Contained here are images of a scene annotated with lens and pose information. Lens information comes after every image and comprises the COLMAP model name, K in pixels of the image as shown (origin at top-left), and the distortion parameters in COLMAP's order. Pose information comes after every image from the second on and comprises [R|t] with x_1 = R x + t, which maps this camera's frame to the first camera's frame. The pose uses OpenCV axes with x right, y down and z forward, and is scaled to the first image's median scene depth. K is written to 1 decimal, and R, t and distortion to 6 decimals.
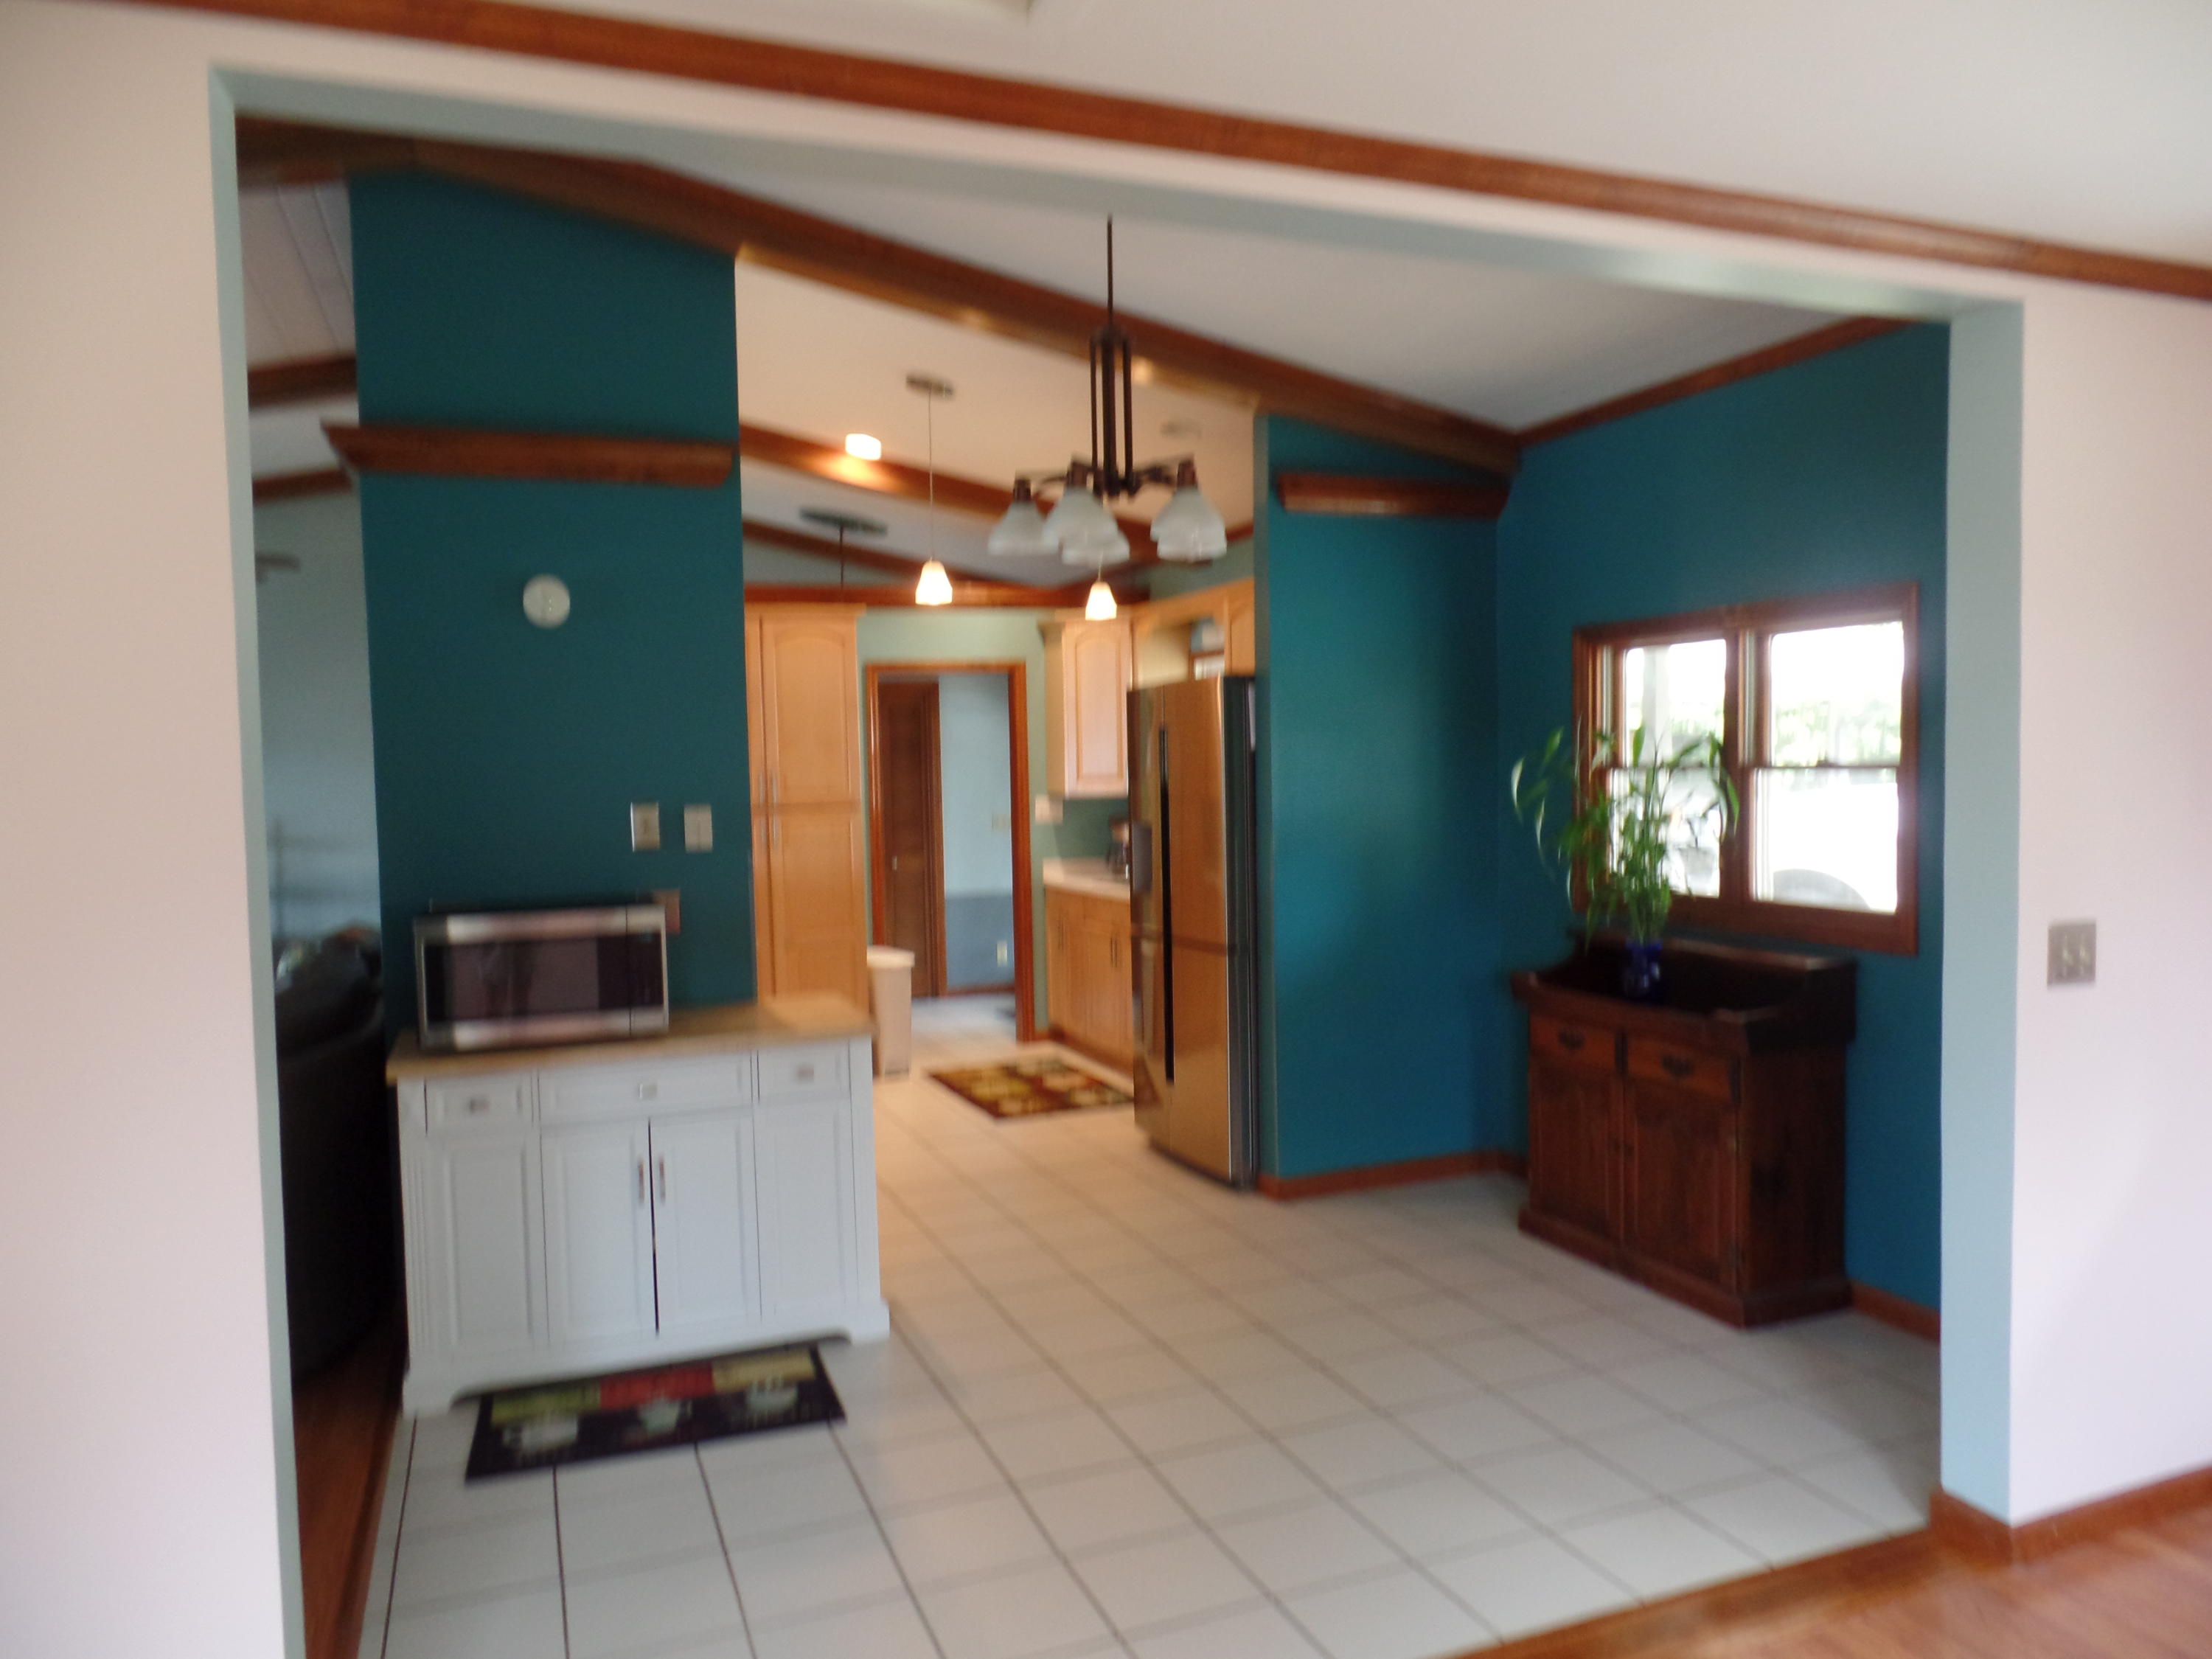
lens RADIAL K [[1538.2, 0, 1119.0], [0, 1538.2, 843.7], [0, 0, 1]] dist [0.006010, -0.008179]
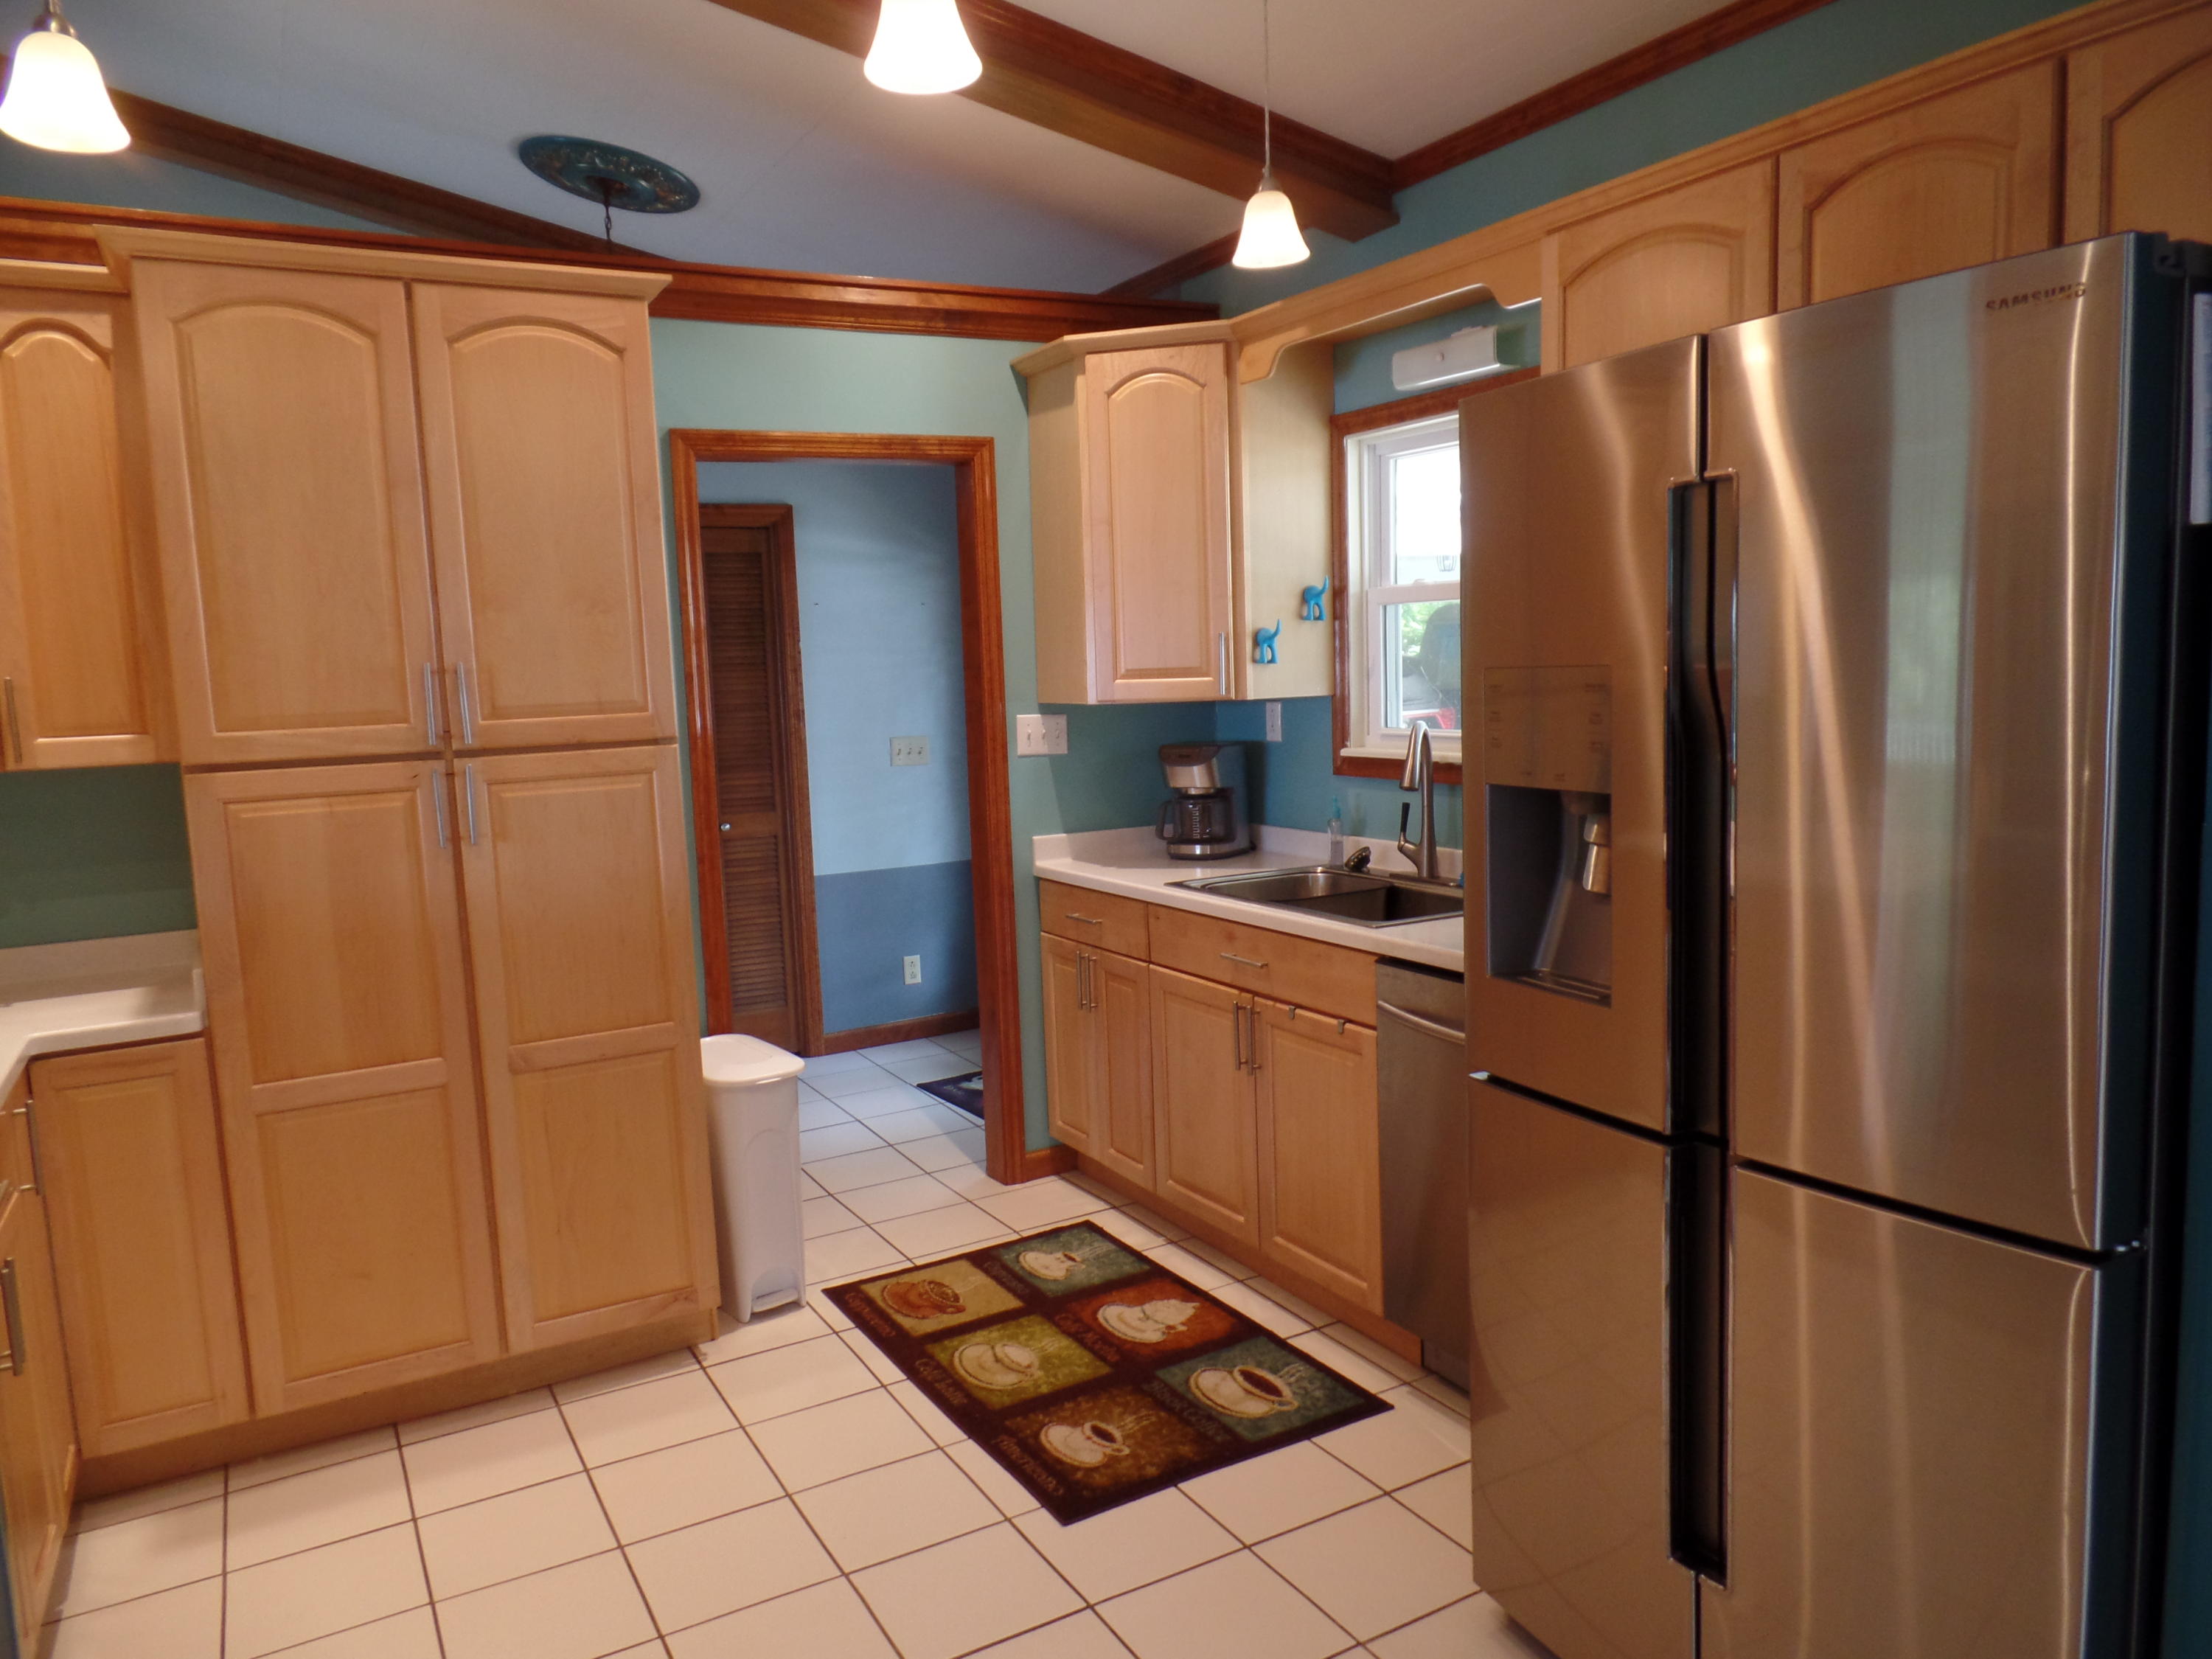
lens RADIAL K [[1548.6, 0, 1101.1], [0, 1548.6, 843.5], [0, 0, 1]] dist [0.003989, 0.000932]
pose [[0.992878, -0.027422, 0.115937, -0.087626], [0.020062, 0.997736, 0.064183, -0.018045], [-0.117435, -0.061400, 0.991181, 0.481975]]
